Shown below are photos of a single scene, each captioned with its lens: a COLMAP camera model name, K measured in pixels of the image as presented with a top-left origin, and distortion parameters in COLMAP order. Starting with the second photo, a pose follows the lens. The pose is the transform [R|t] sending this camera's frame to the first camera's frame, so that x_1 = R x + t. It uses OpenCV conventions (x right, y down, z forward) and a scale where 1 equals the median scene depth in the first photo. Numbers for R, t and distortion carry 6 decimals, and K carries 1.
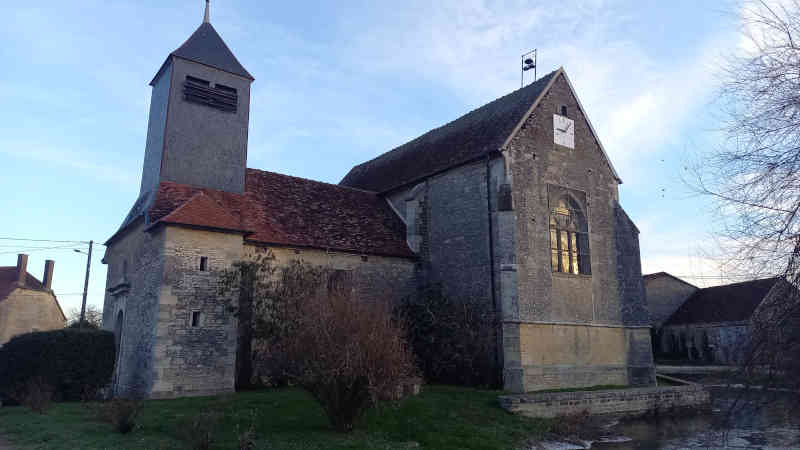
lens RADIAL K [[560.0, 0, 396.7], [0, 560.0, 225.9], [0, 0, 1]] dist [0.062092, -0.021484]
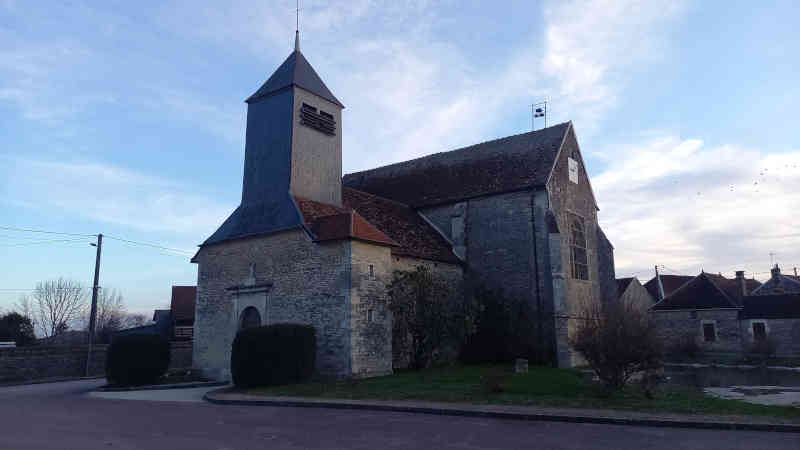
lens RADIAL K [[560.0, 0, 398.4], [0, 560.0, 221.3], [0, 0, 1]] dist [0.062092, -0.021484]
pose [[0.956392, 0.044132, 0.288734, -0.491609], [-0.047339, 0.998870, 0.004131, -0.037798], [-0.288225, -0.017619, 0.957400, -0.149925]]
